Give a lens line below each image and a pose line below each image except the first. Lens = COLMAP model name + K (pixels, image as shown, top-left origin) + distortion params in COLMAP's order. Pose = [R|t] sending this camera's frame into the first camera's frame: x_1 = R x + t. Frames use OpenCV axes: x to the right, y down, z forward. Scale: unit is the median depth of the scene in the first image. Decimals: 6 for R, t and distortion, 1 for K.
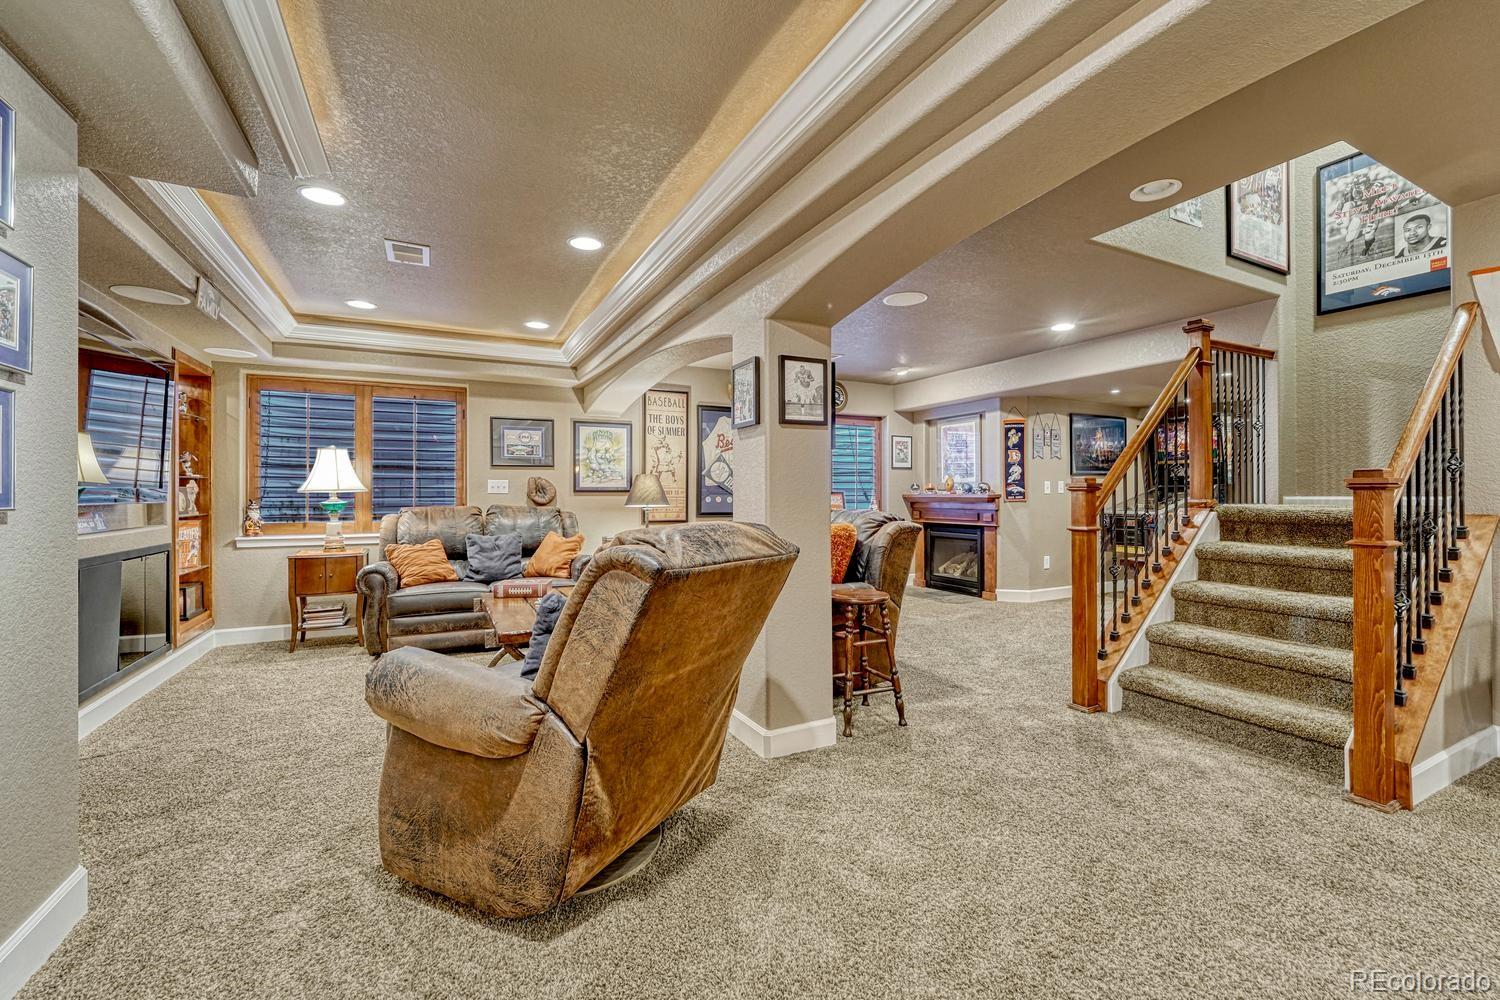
lens RADIAL K [[627.8, 0, 753.1], [0, 627.8, 493.7], [0, 0, 1]] dist [-0.009221, 0.000121]
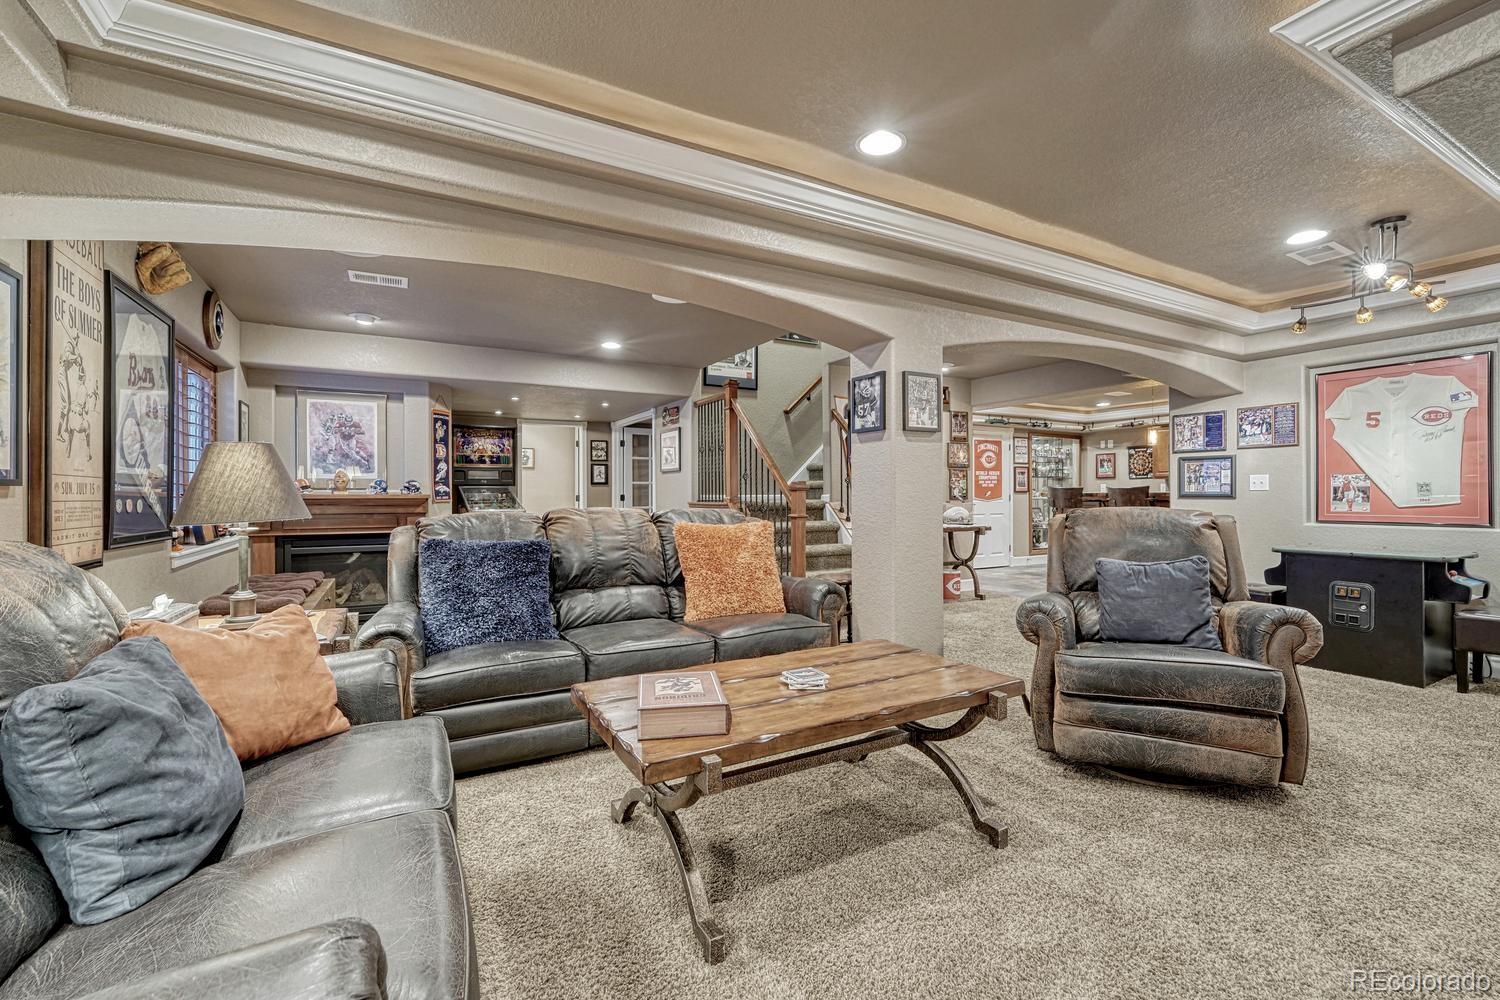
lens RADIAL K [[627.8, 0, 753.1], [0, 627.8, 493.7], [0, 0, 1]] dist [-0.009221, 0.000121]
pose [[-0.021665, -0.000605, 0.999765, -0.600680], [-0.002642, 0.999996, 0.000548, -0.001277], [-0.999762, -0.002629, -0.021666, 0.716597]]
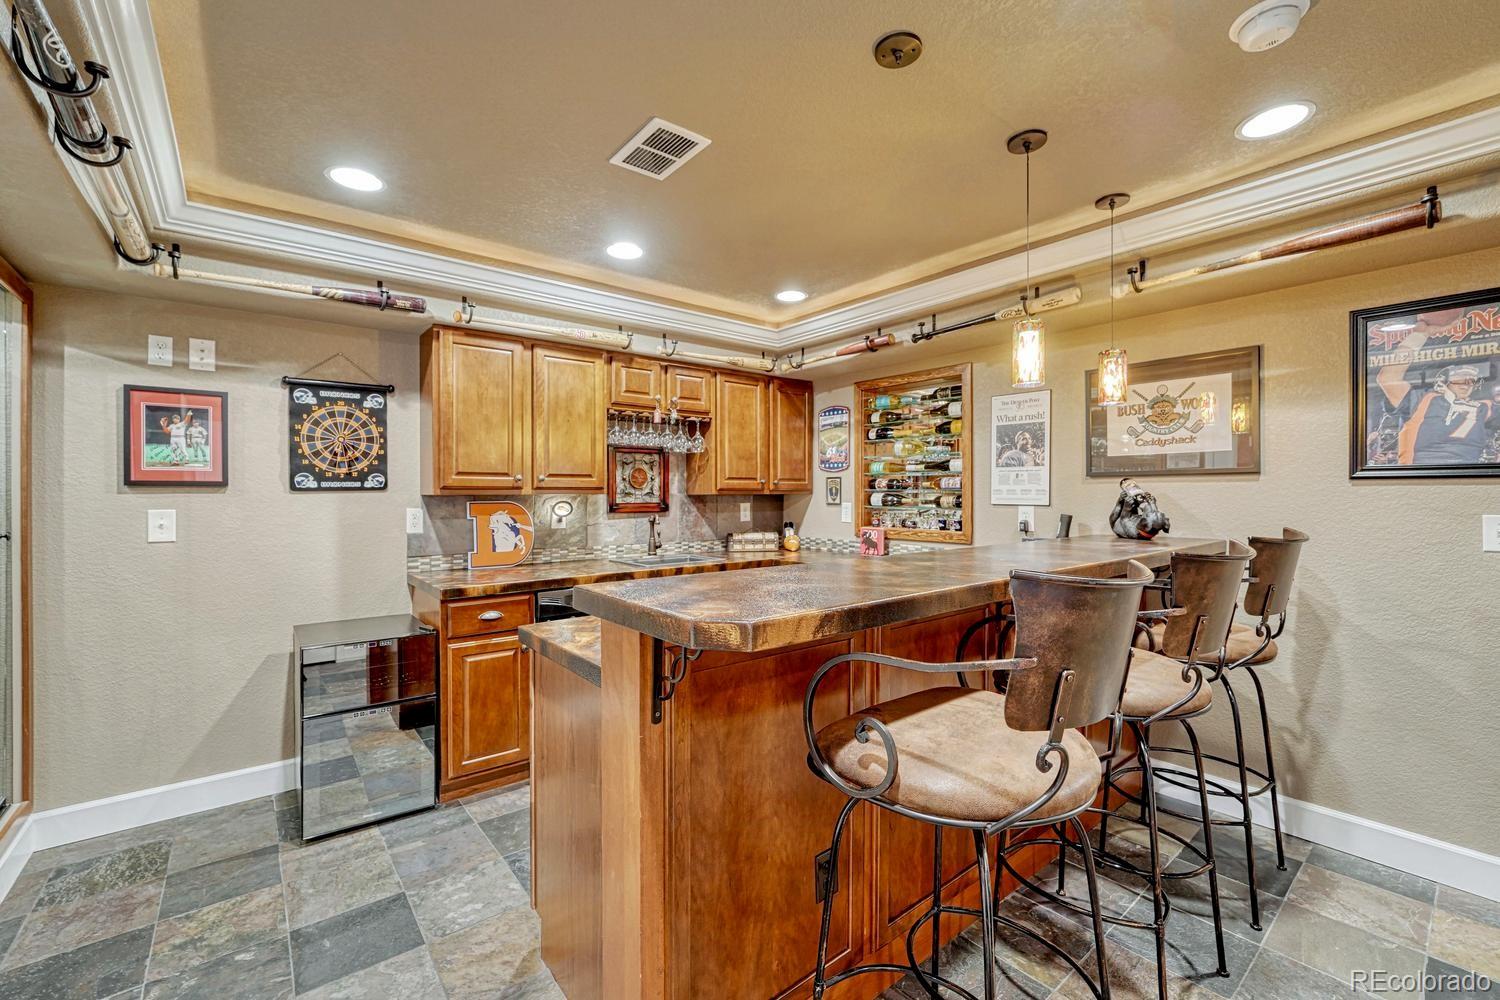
lens RADIAL K [[627.8, 0, 753.1], [0, 627.8, 493.7], [0, 0, 1]] dist [-0.009221, 0.000121]
pose [[-0.979527, 0.004561, -0.201263, 0.999659], [0.005177, 0.999983, -0.002535, -0.042563], [0.201249, -0.003525, -0.979534, 0.141833]]
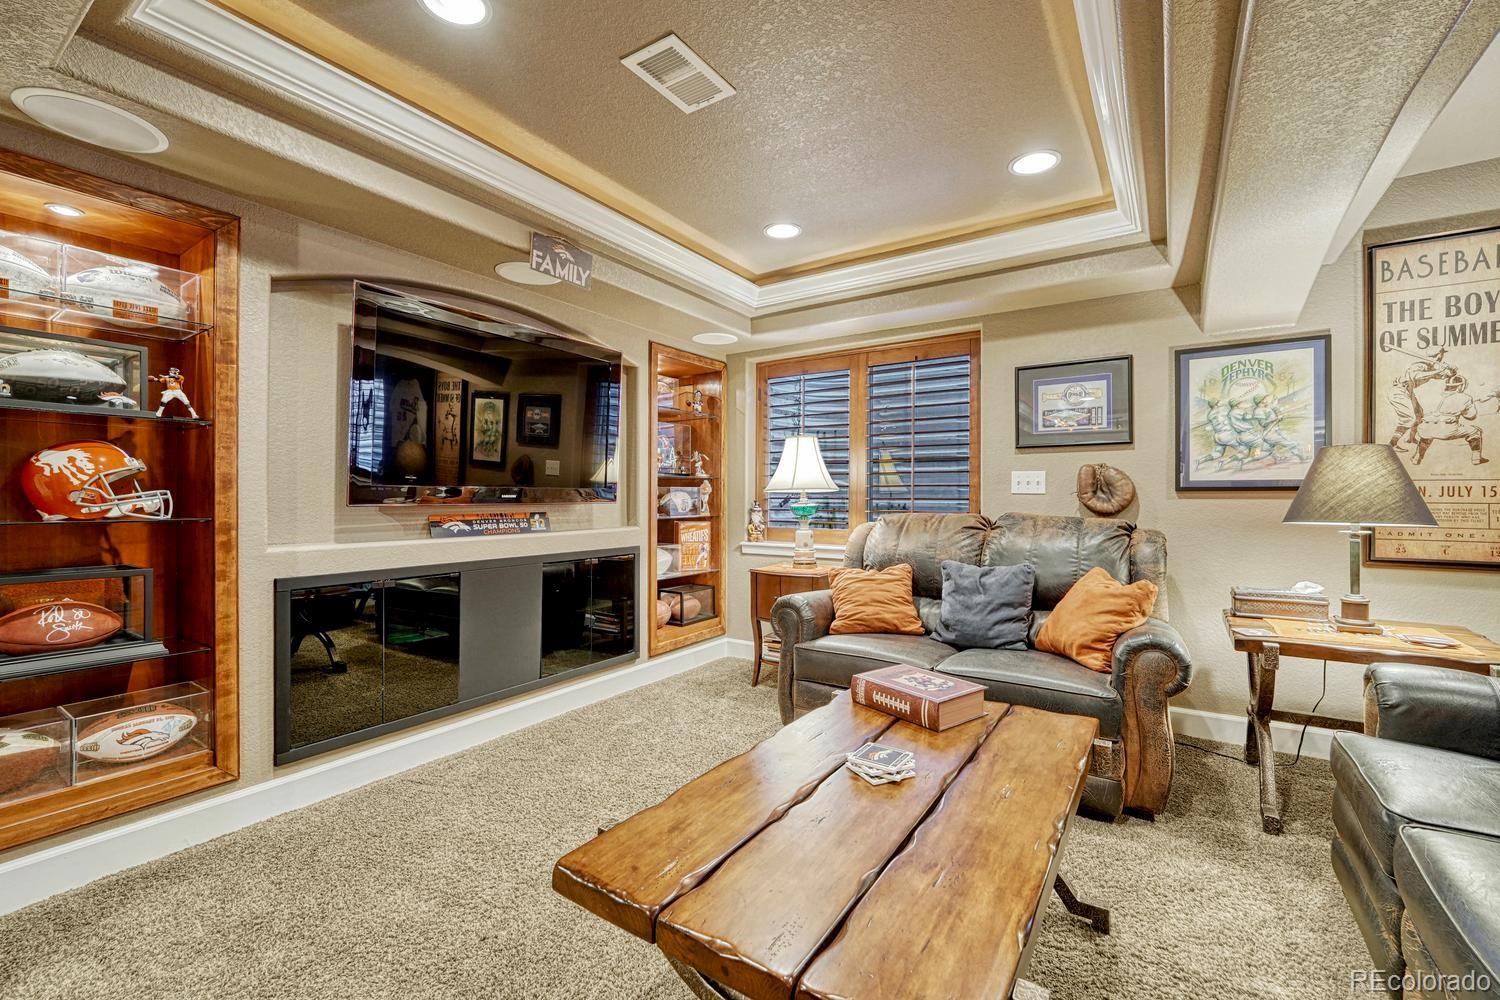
lens RADIAL K [[627.8, 0, 753.1], [0, 627.8, 493.7], [0, 0, 1]] dist [-0.009221, 0.000121]
pose [[0.484607, -0.001213, -0.874731, -0.009854], [-0.001632, 0.999996, -0.002291, 0.001349], [0.874731, 0.002538, 0.484603, 0.502879]]
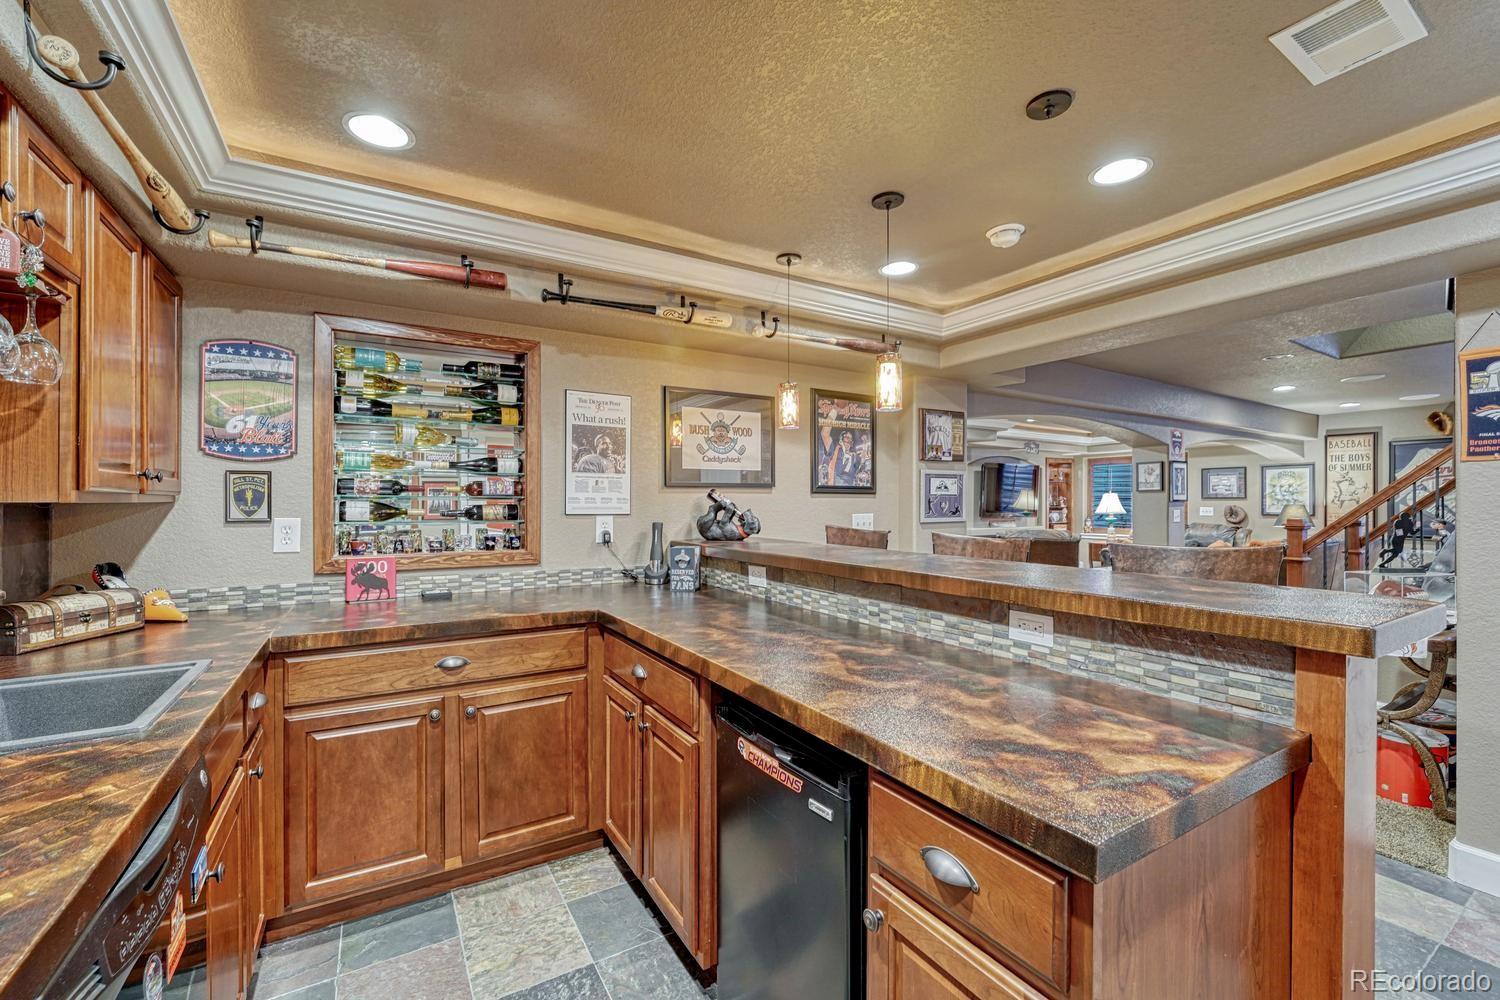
lens RADIAL K [[619.9, 0, 750.0], [0, 619.9, 500.0], [0, 0, 1]] dist [-0.001079, 0.000016]
pose [[0.060071, -0.001239, -0.998193, 1.177526], [0.002394, 0.999997, -0.001097, -0.043883], [0.998191, -0.002324, 0.060074, -0.287773]]
